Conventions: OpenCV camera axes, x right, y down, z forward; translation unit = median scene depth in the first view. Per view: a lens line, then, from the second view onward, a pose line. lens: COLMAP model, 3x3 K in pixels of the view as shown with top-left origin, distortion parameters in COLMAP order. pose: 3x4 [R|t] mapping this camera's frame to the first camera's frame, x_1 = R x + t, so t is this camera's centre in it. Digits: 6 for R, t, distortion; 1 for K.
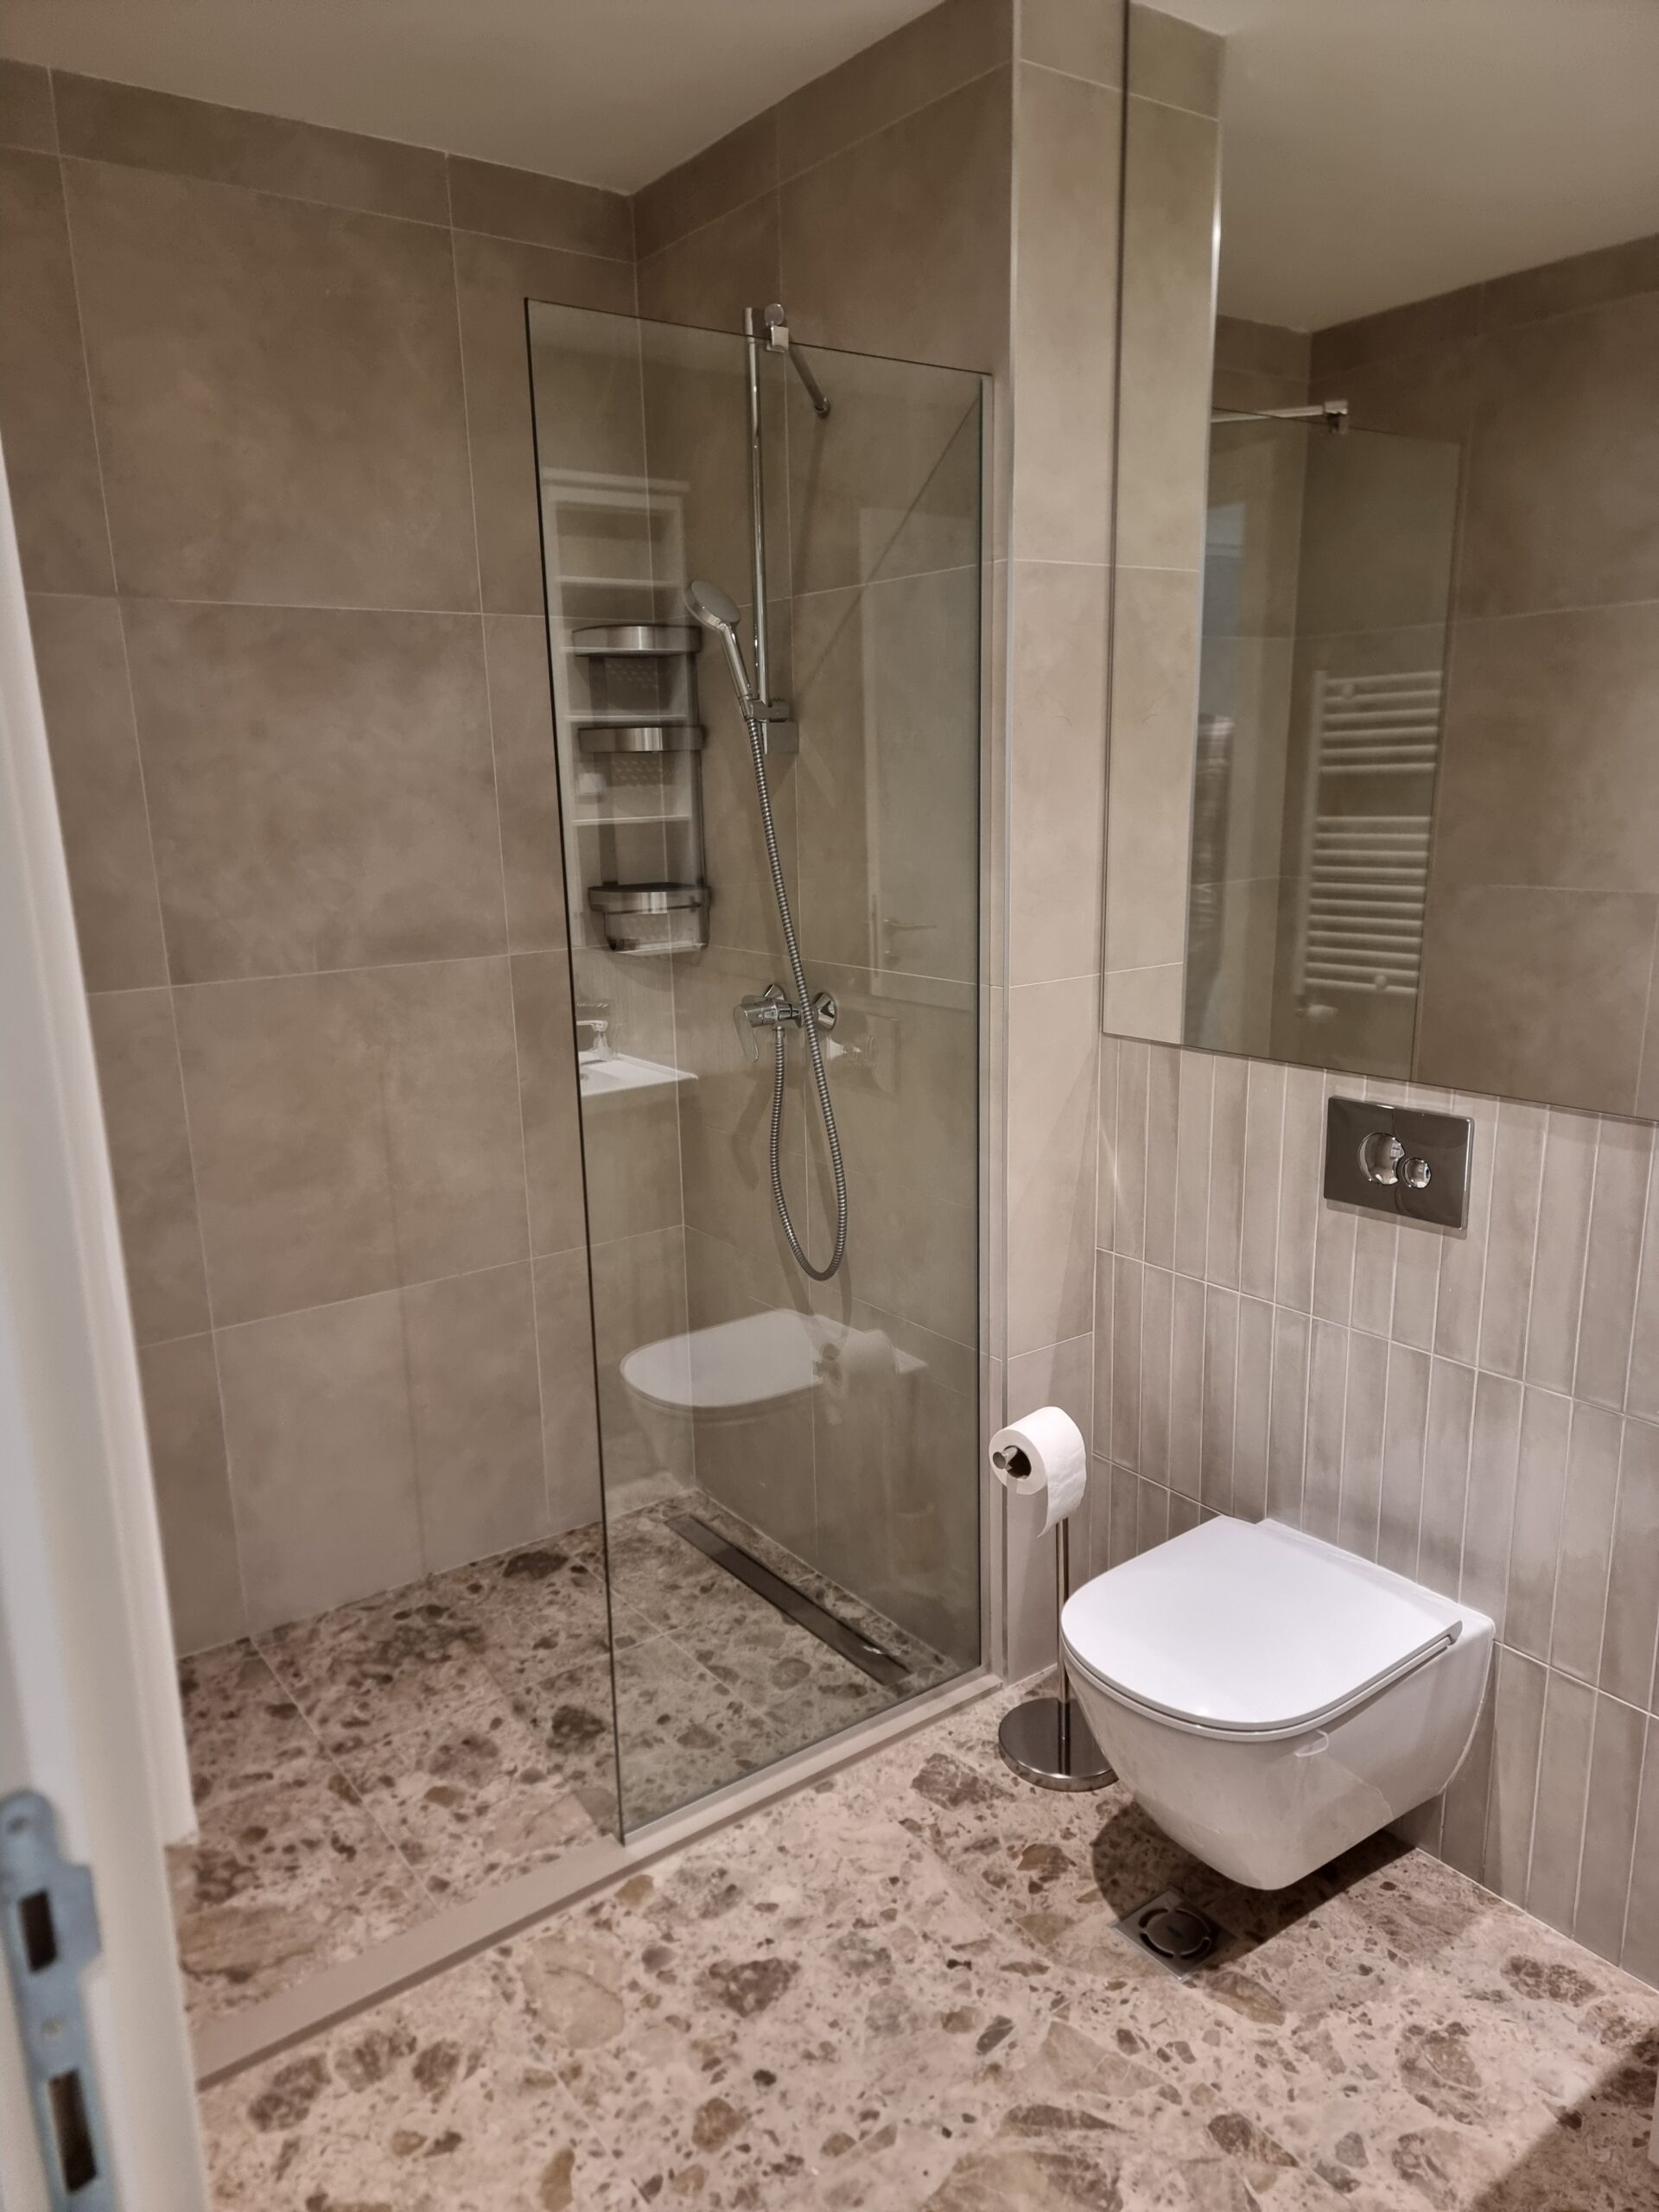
lens RADIAL K [[1578.5, 0, 829.5], [0, 1578.5, 1106.0], [0, 0, 1]] dist [0.091668, -0.083051]
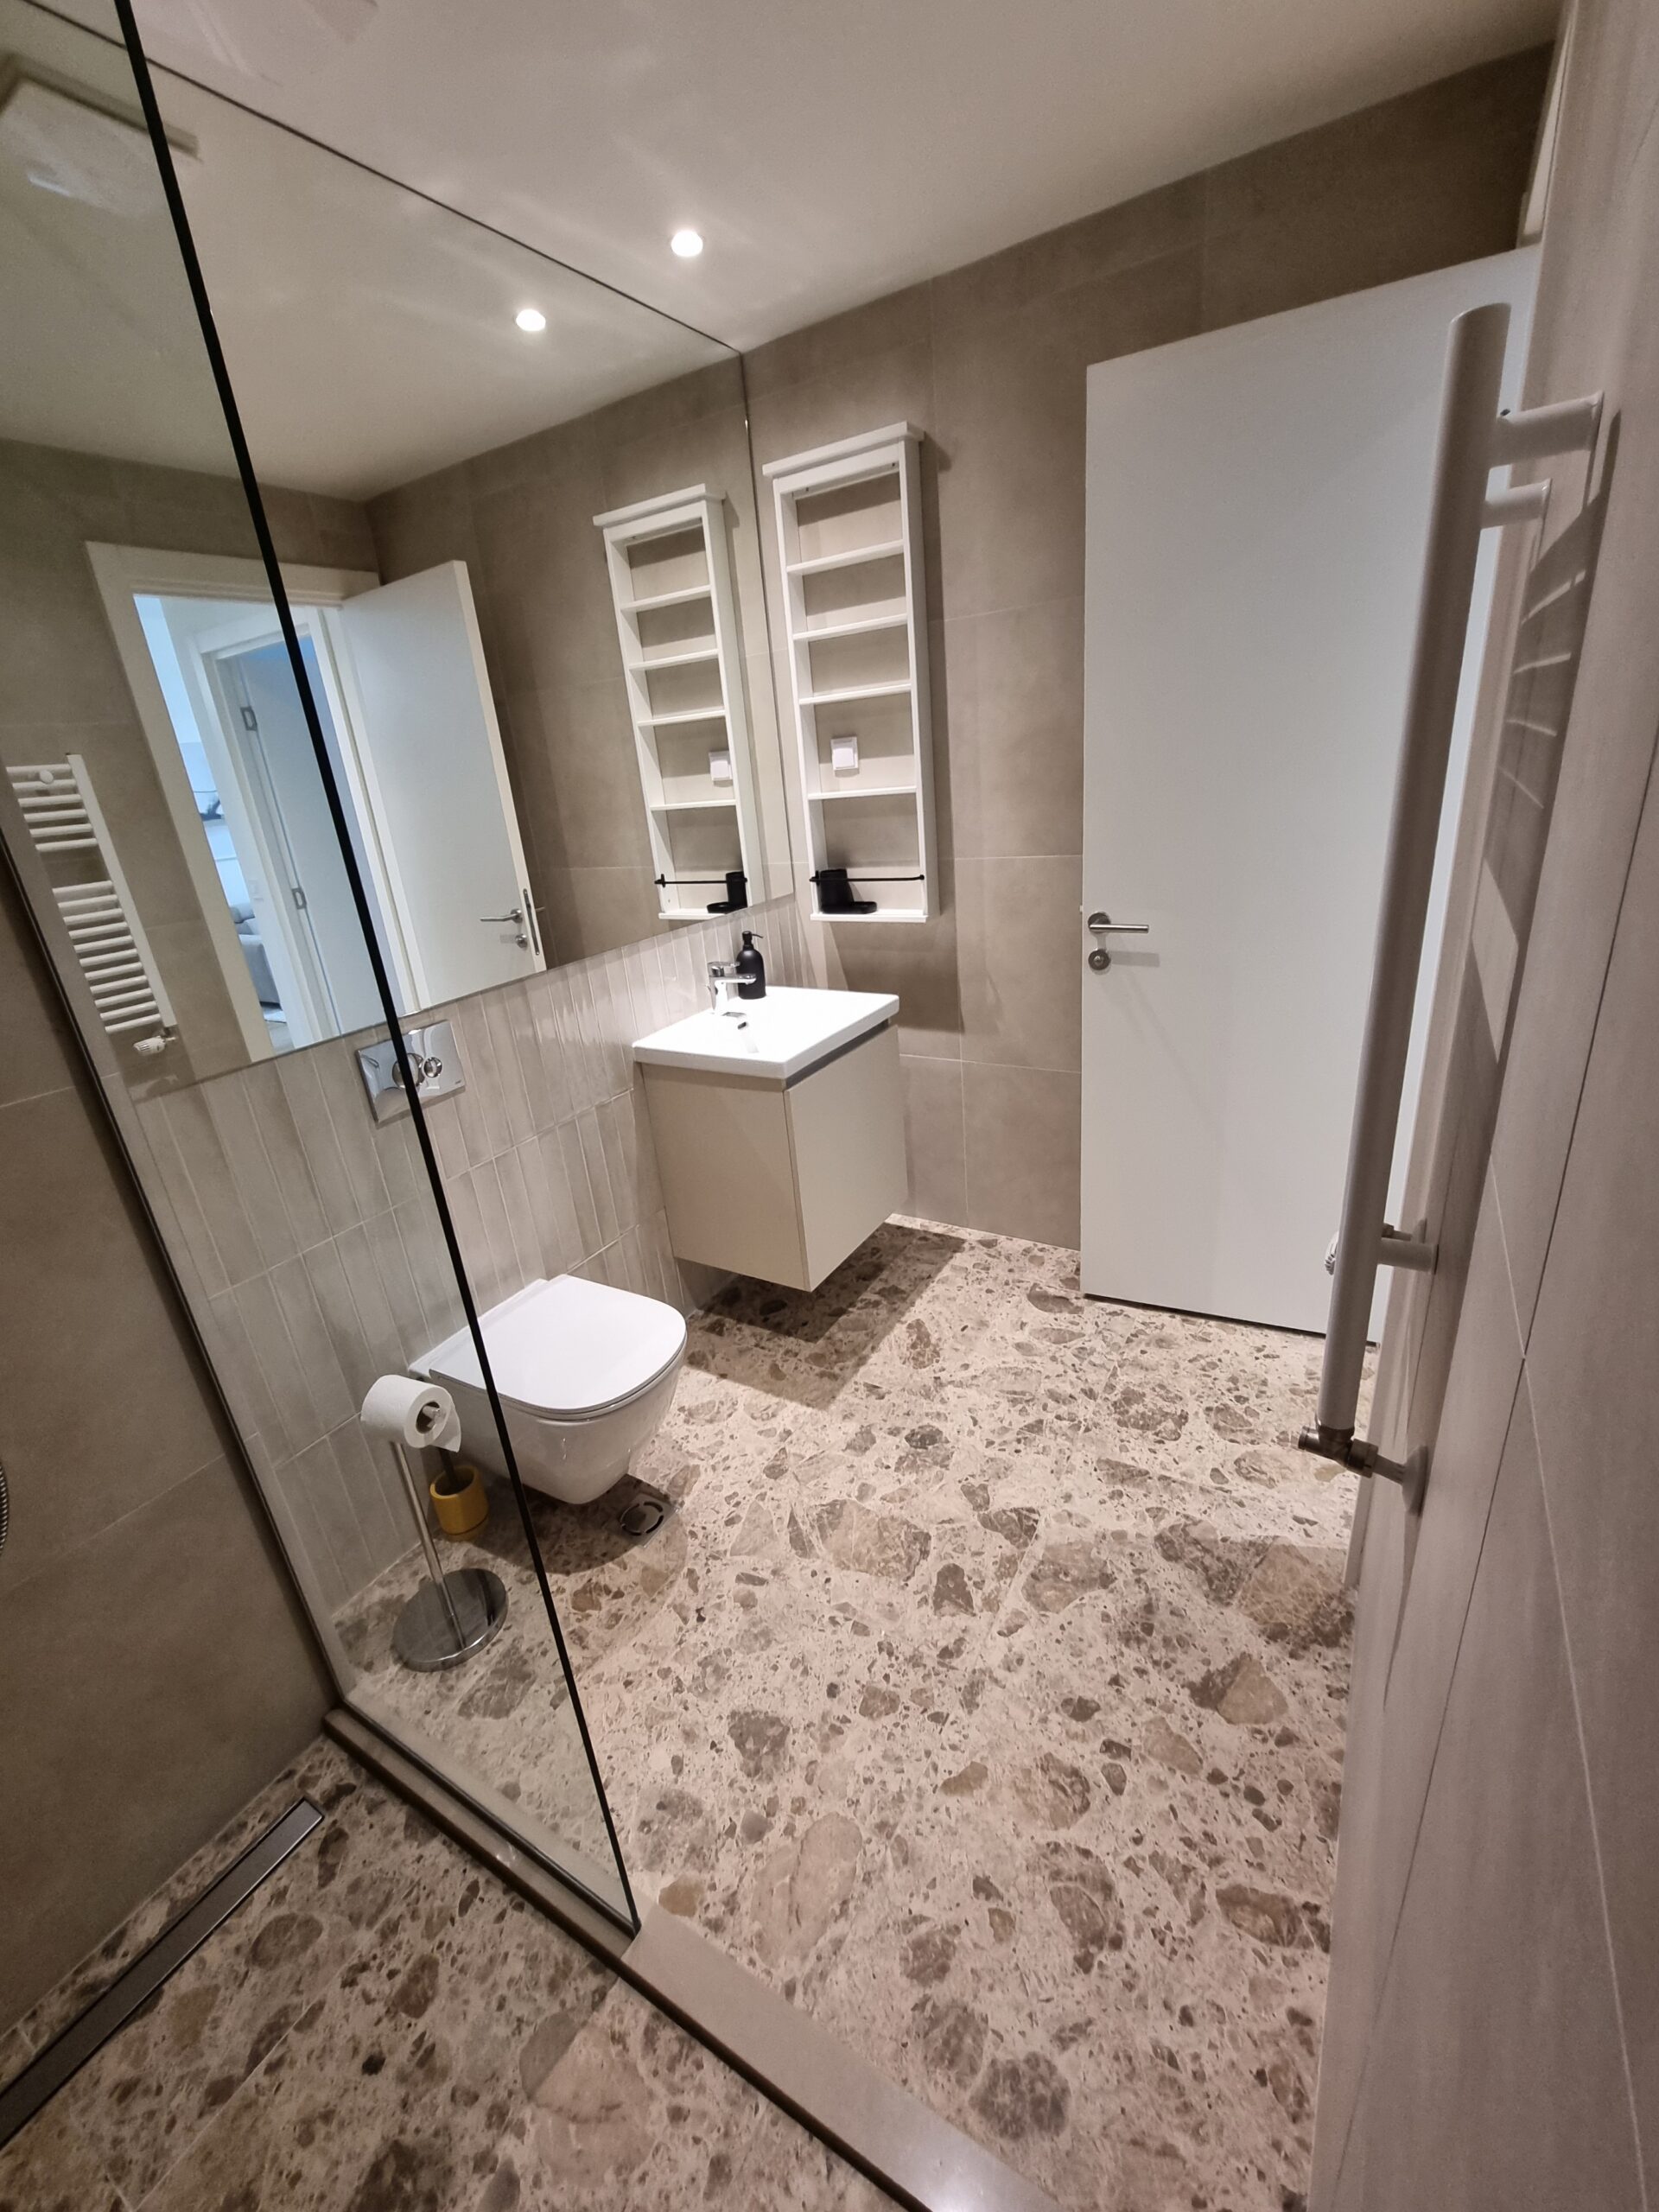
lens RADIAL K [[902.2, 0, 829.5], [0, 902.2, 1106.0], [0, 0, 1]] dist [0.013594, -0.003186]
pose [[-0.381549, -0.284939, 0.879335, -0.585750], [0.285673, 0.868382, 0.405345, -0.179425], [-0.879097, 0.405861, -0.249931, 0.958588]]
